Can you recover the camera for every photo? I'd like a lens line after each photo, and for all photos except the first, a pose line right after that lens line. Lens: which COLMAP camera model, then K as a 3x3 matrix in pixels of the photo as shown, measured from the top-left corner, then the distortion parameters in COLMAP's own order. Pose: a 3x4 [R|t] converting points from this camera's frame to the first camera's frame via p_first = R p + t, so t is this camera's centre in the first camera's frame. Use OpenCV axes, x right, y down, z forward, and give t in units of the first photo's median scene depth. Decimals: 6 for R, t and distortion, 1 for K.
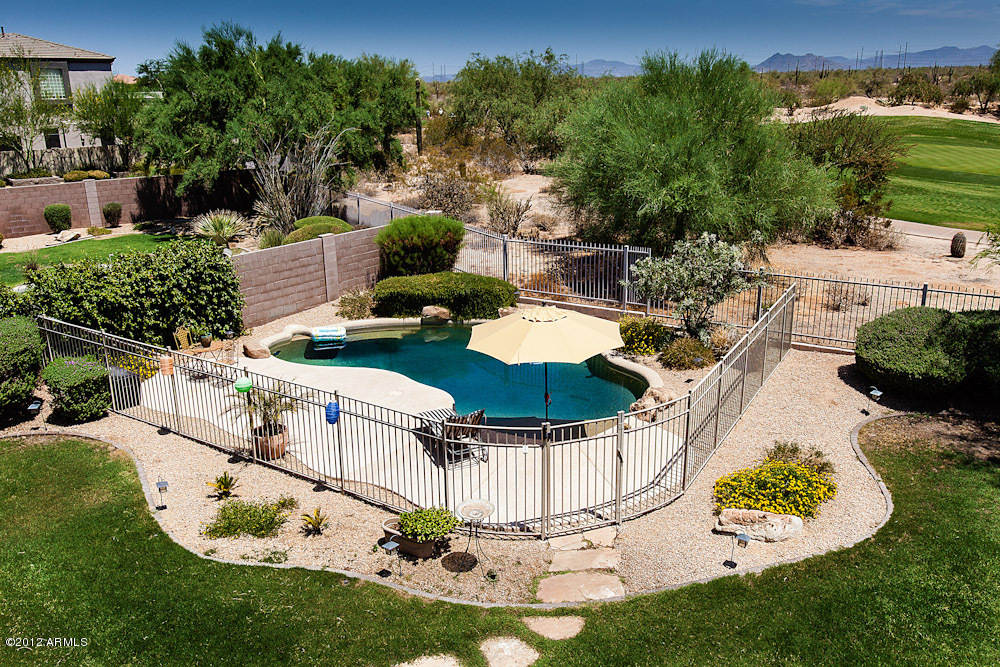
lens RADIAL K [[798.5, 0, 500.0], [0, 798.5, 333.5], [0, 0, 1]] dist [-0.001896, 0.010729]
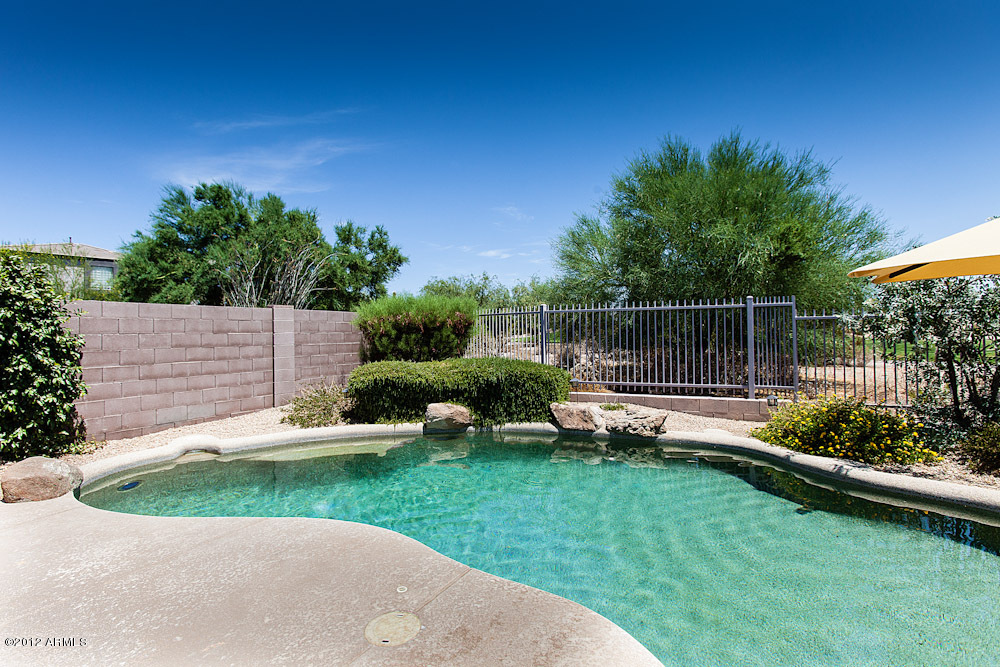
lens RADIAL K [[510.6, 0, 500.0], [0, 510.6, 333.5], [0, 0, 1]] dist [-0.007119, 0.001993]
pose [[0.993646, 0.002785, 0.112514, -0.110287], [0.027719, 0.962843, -0.268634, 0.027737], [-0.109082, 0.270046, 0.956649, 0.778398]]
